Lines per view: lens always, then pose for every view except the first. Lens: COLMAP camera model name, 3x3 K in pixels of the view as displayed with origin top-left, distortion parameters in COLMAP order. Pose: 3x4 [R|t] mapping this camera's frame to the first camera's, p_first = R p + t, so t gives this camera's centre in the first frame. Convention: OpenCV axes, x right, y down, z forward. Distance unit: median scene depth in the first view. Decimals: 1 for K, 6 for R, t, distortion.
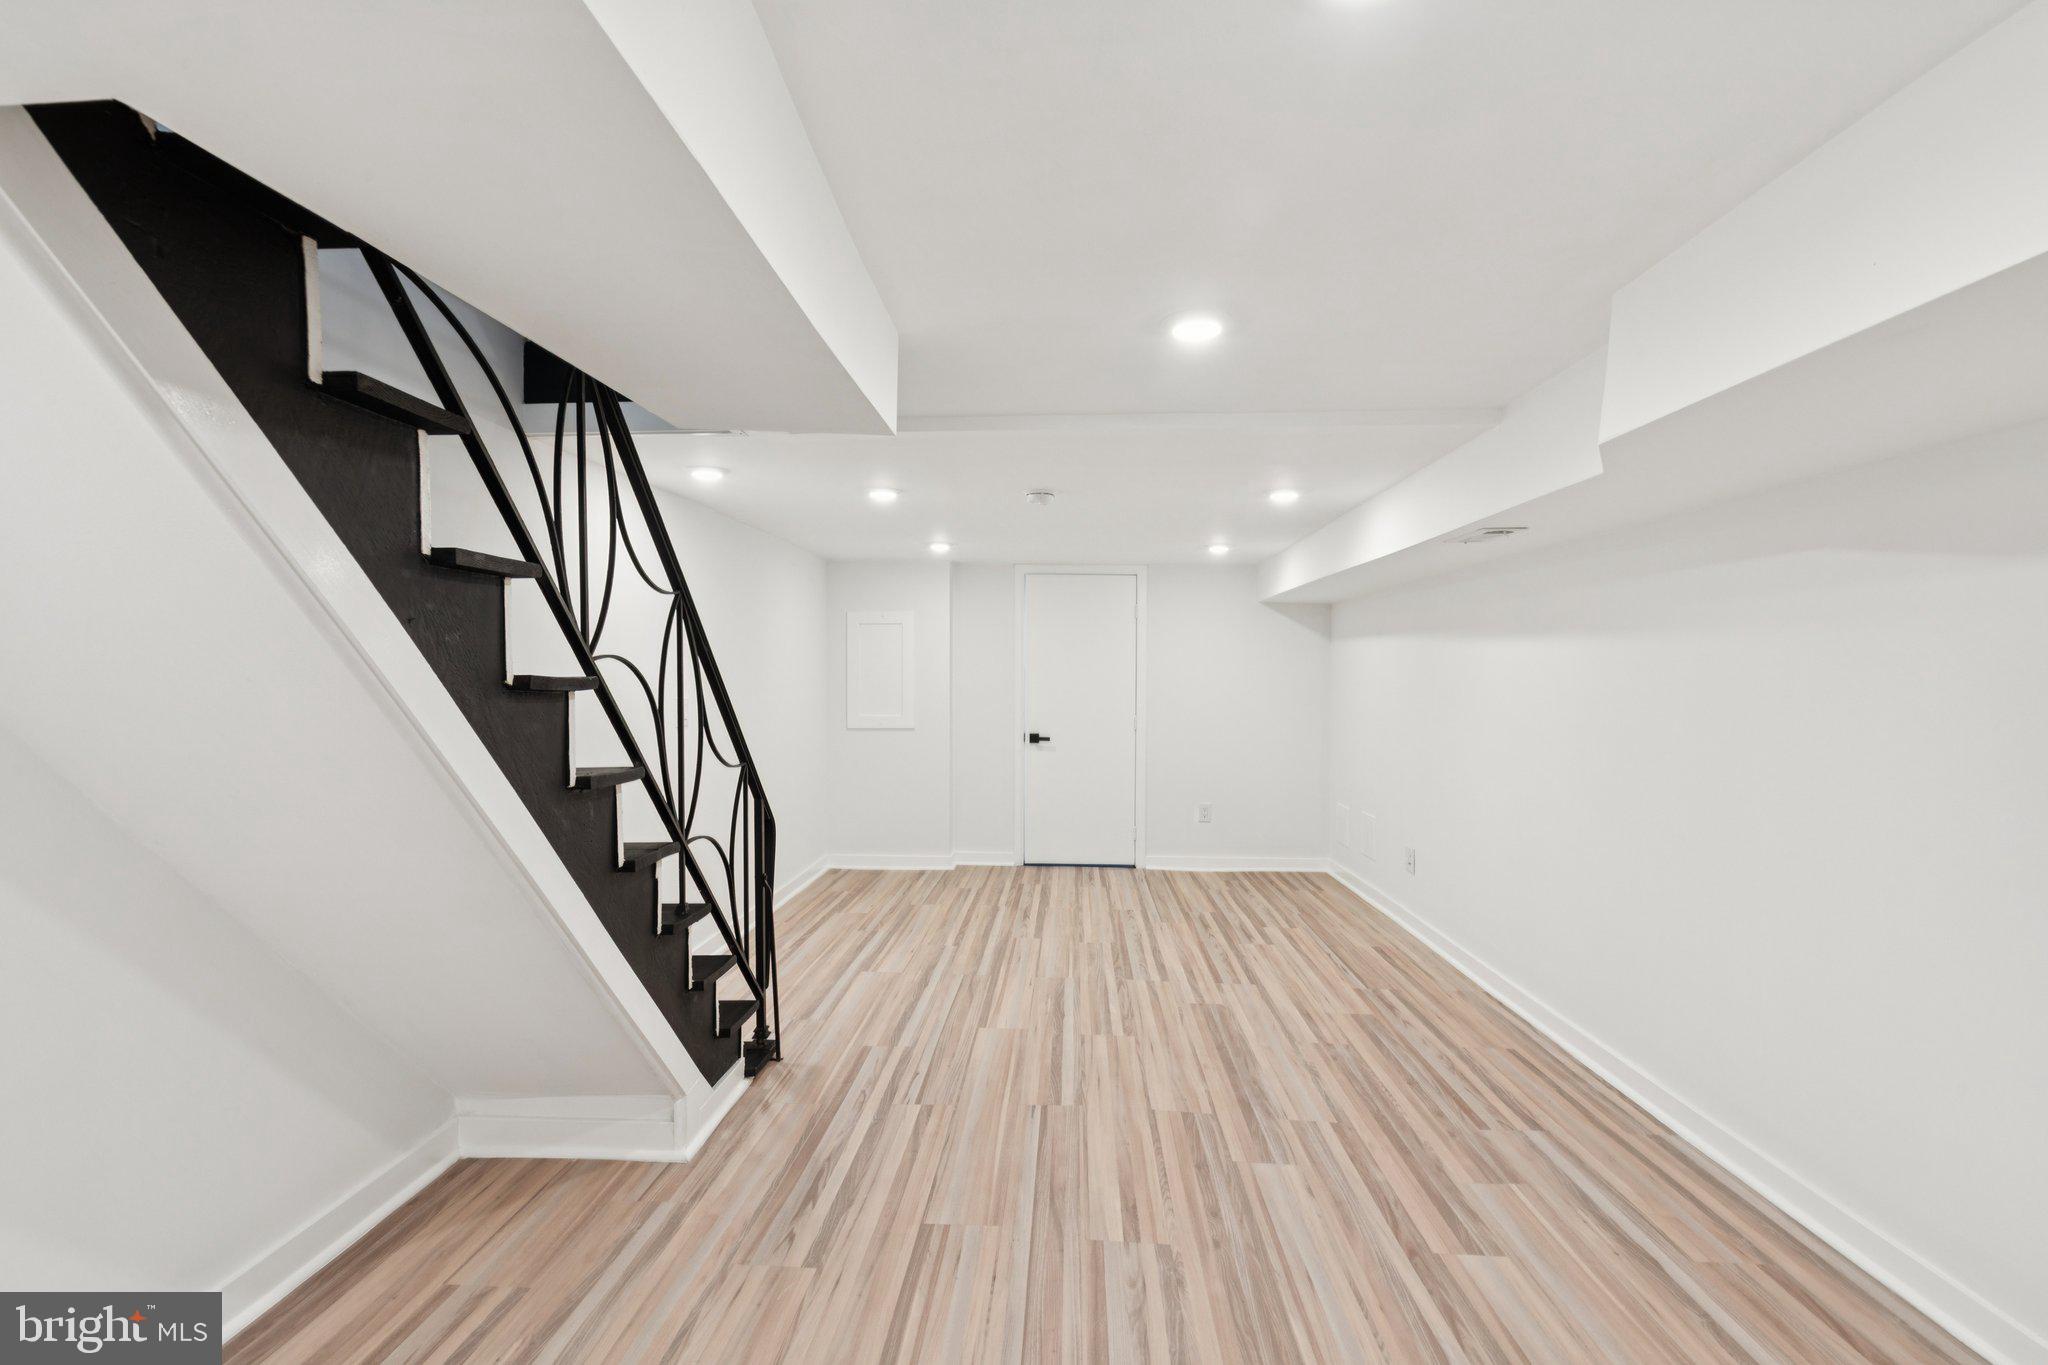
lens RADIAL K [[935.5, 0, 1029.6], [0, 935.5, 681.5], [0, 0, 1]] dist [0.012913, 0.001240]
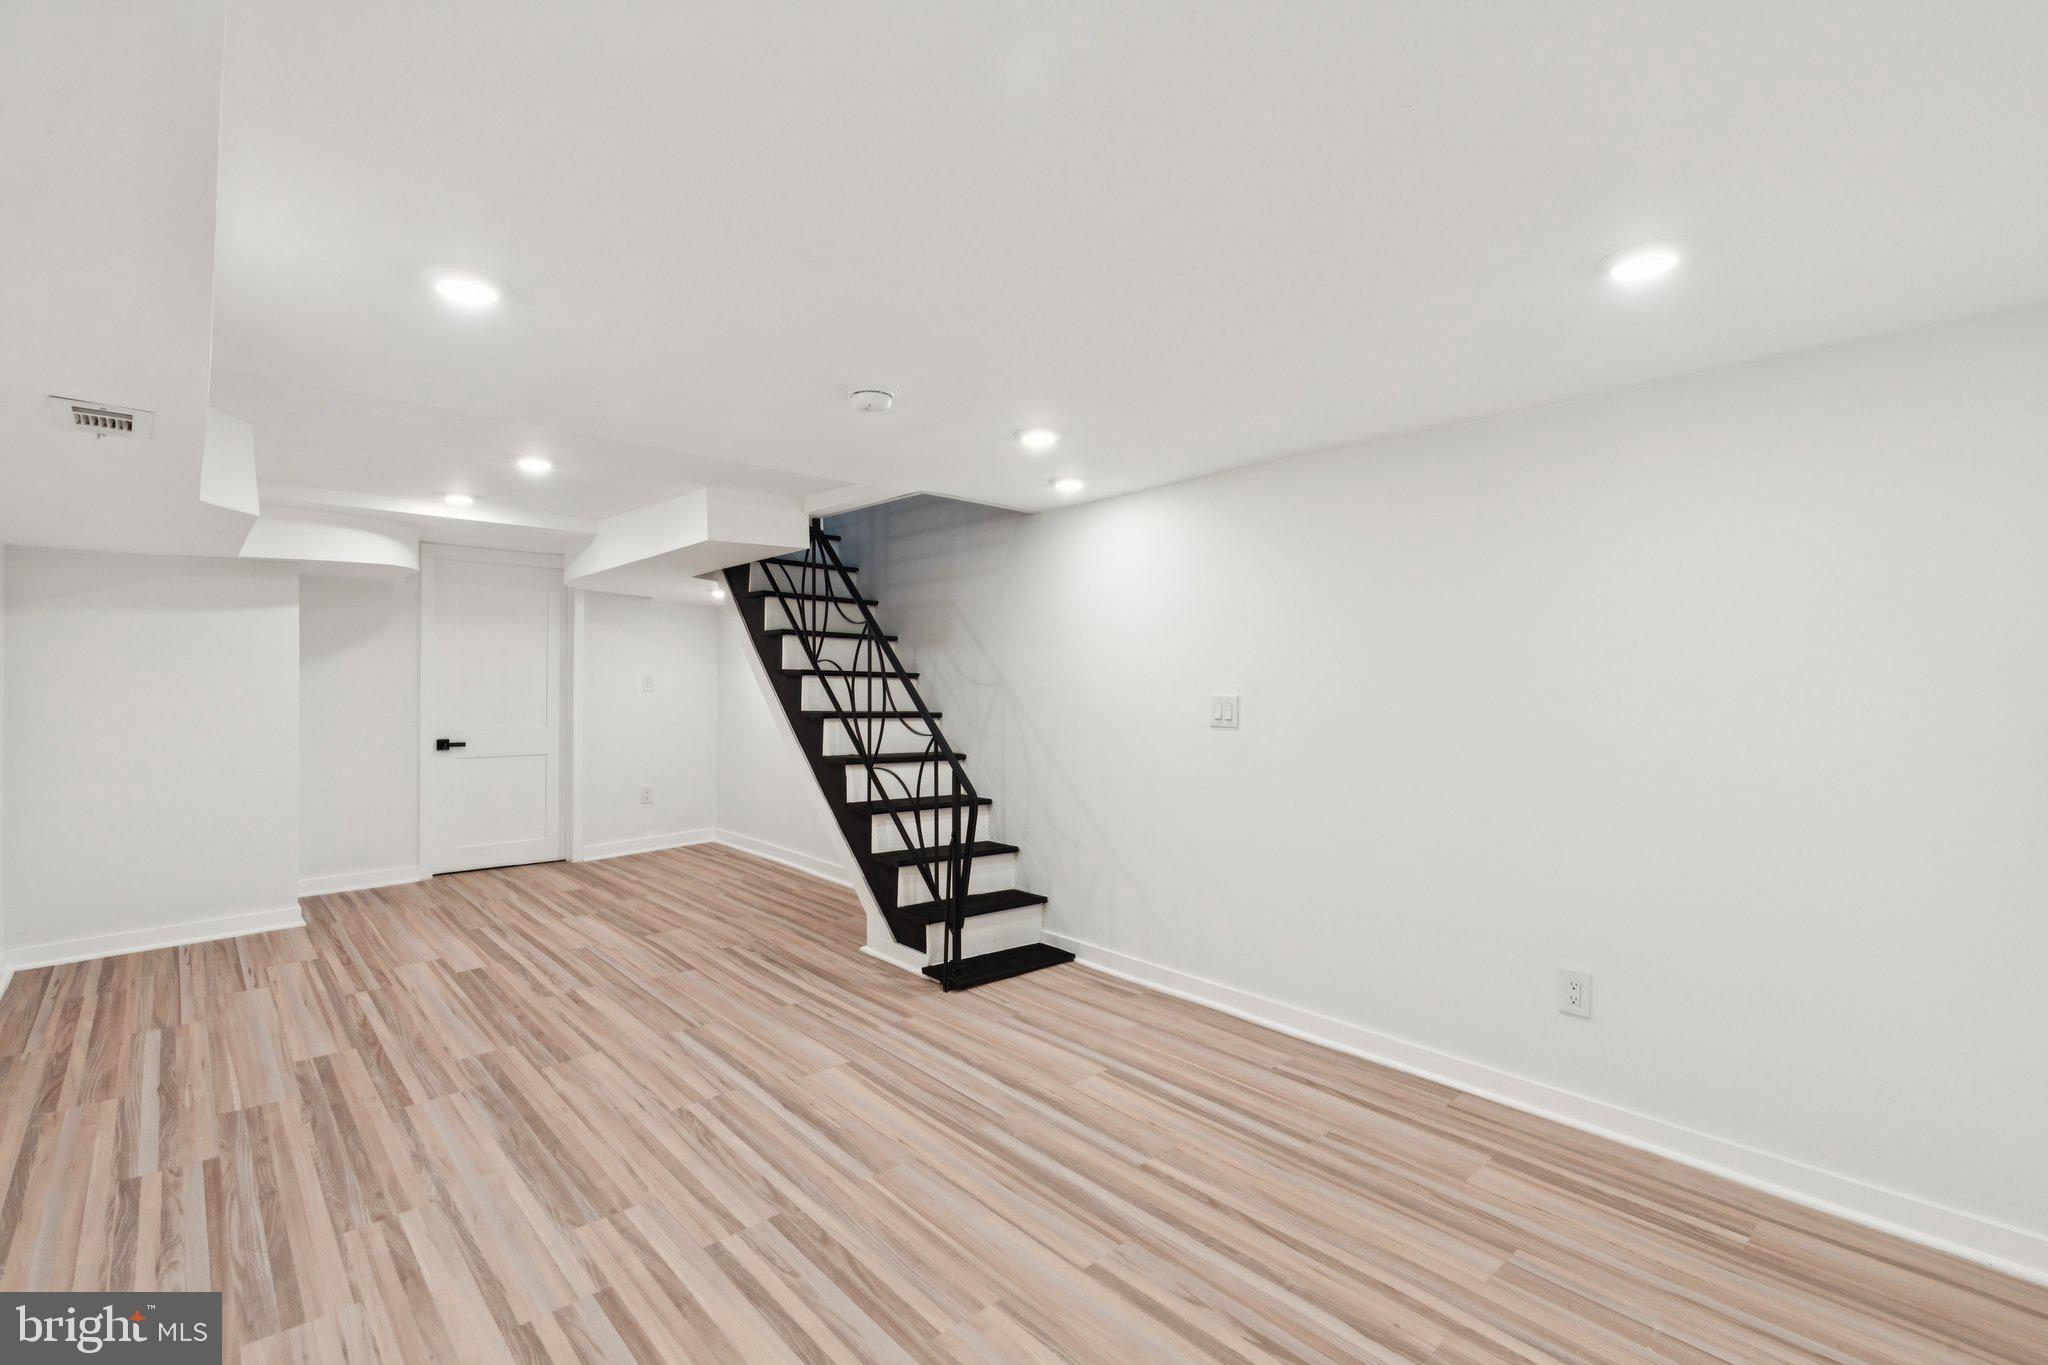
lens RADIAL K [[935.5, 0, 1031.1], [0, 935.5, 685.5], [0, 0, 1]] dist [0.012913, 0.001240]
pose [[-0.705353, 0.000008, -0.708857, 0.515903], [-0.011526, 0.999868, 0.011480, 0.000957], [0.708763, 0.016268, -0.705259, 1.971120]]
